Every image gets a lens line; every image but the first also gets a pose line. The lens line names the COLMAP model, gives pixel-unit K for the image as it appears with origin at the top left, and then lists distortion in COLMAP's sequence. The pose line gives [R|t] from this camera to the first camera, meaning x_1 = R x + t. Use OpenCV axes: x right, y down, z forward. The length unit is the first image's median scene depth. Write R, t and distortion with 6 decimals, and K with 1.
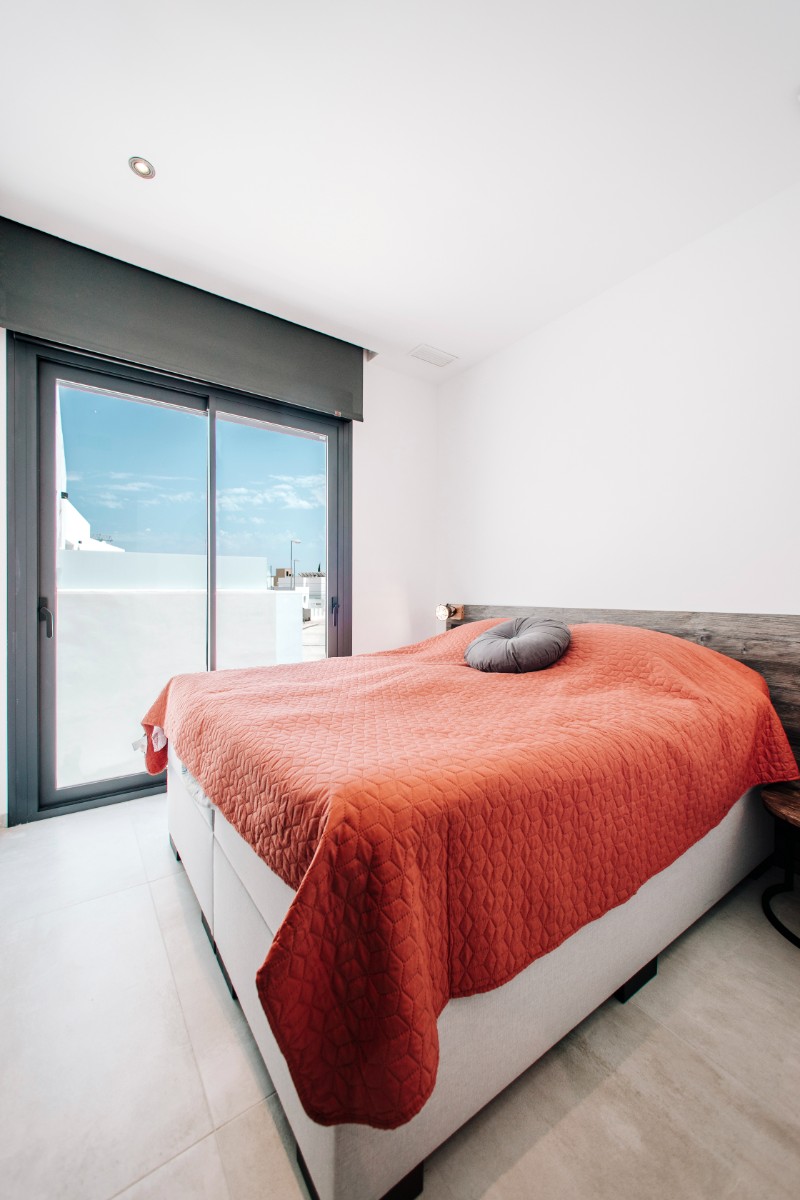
lens RADIAL K [[470.2, 0, 400.0], [0, 470.2, 600.0], [0, 0, 1]] dist [0.019425, -0.009753]
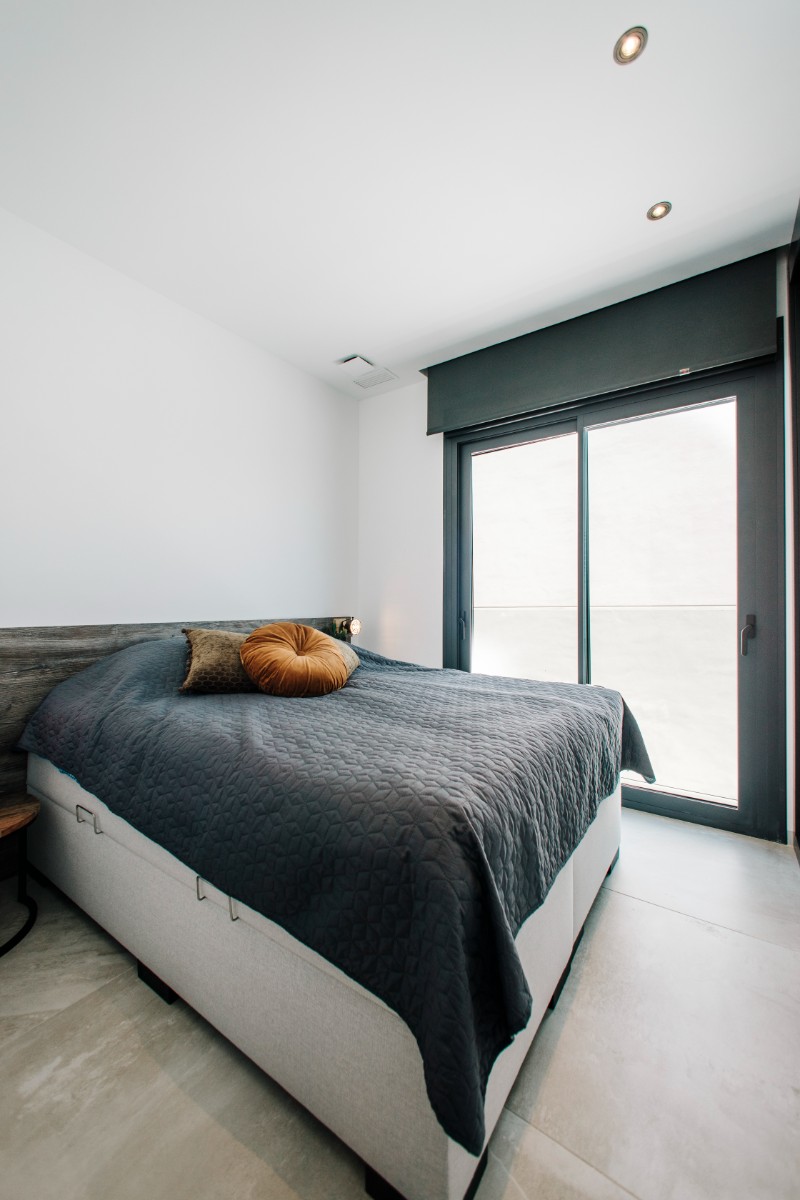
lens RADIAL K [[470.2, 0, 400.0], [0, 470.2, 600.0], [0, 0, 1]] dist [0.019425, -0.009753]
pose [[0.312710, -0.015094, -0.949729, 0.534540], [-0.010835, 0.999752, -0.019456, -0.006154], [0.949787, 0.016375, 0.312469, 0.374985]]
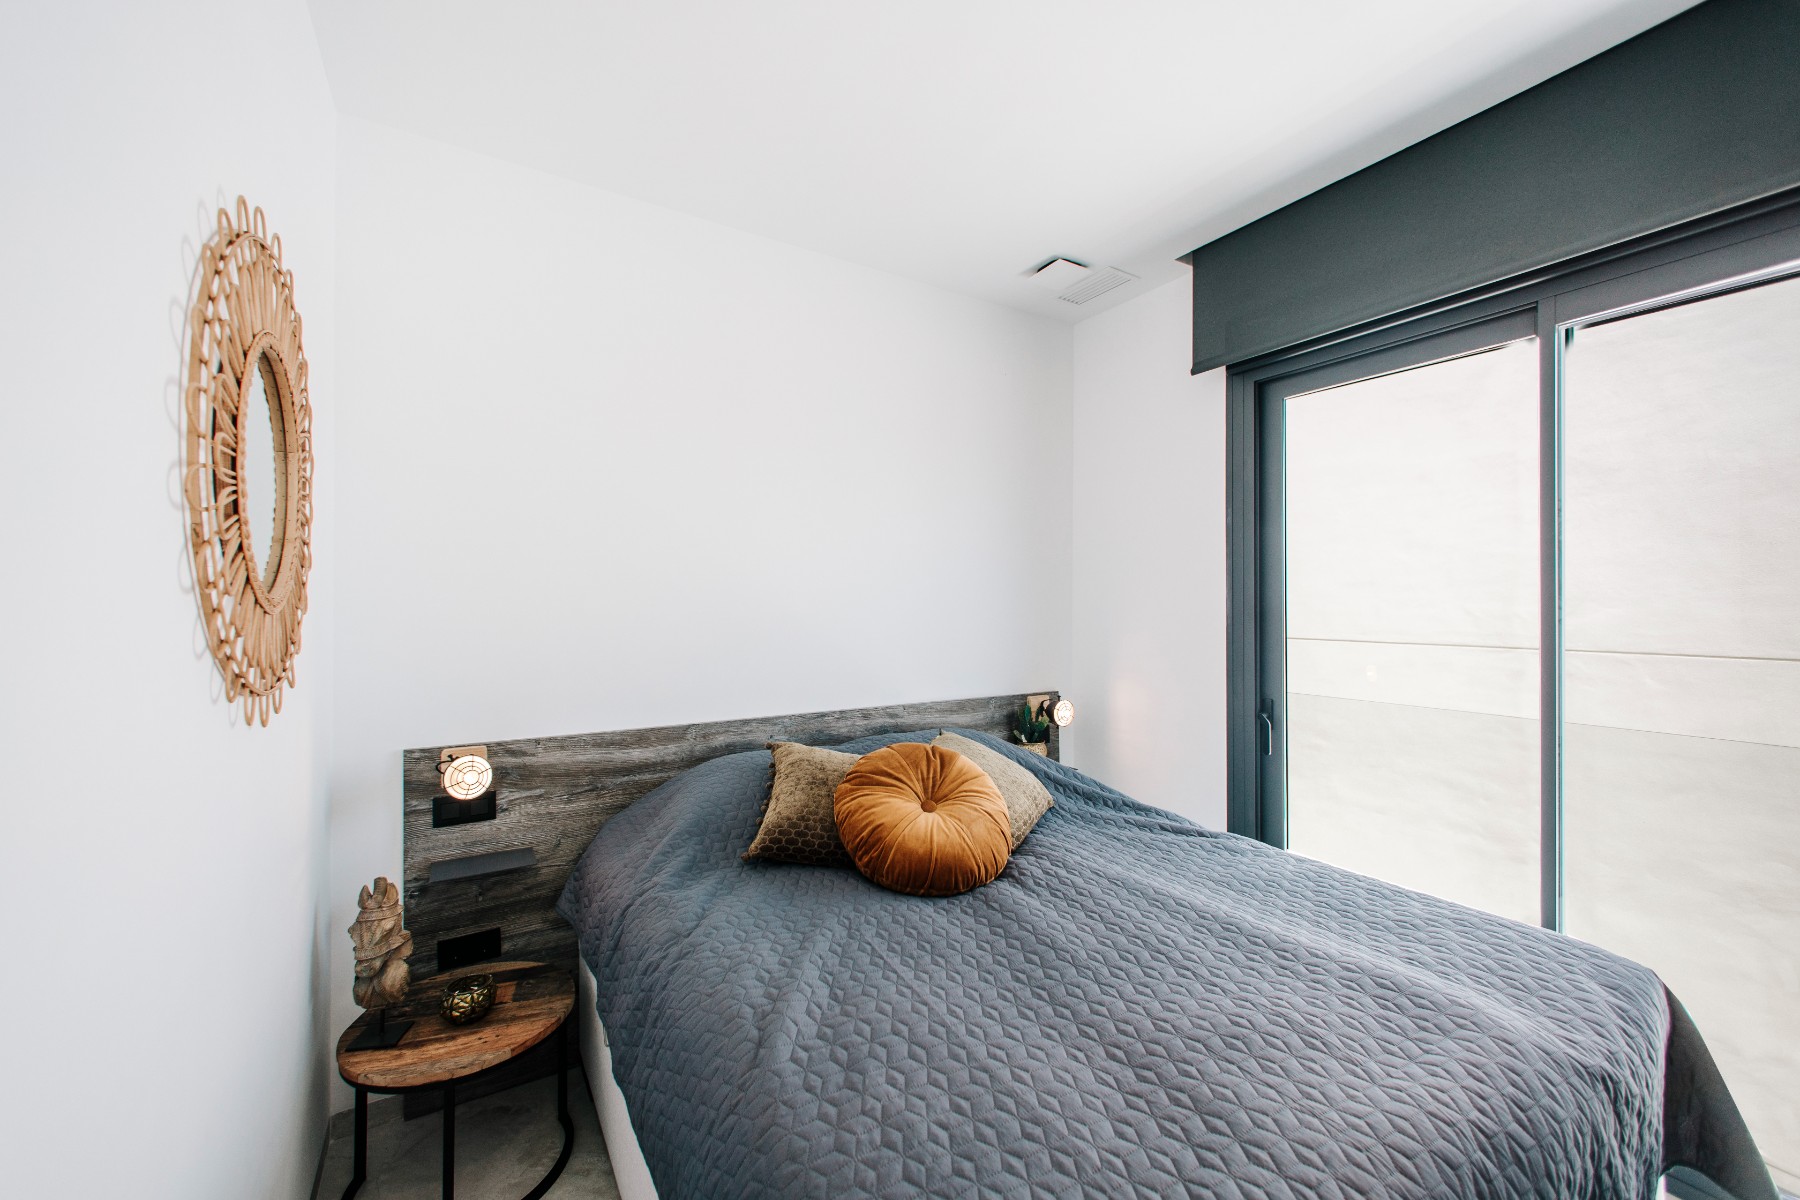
lens RADIAL K [[705.3, 0, 900.0], [0, 705.3, 600.0], [0, 0, 1]] dist [0.019425, -0.009753]
pose [[-0.080001, -0.010568, -0.996739, 0.417423], [-0.010421, 0.999898, -0.009765, -0.142258], [0.996740, 0.009605, -0.080103, 0.504545]]
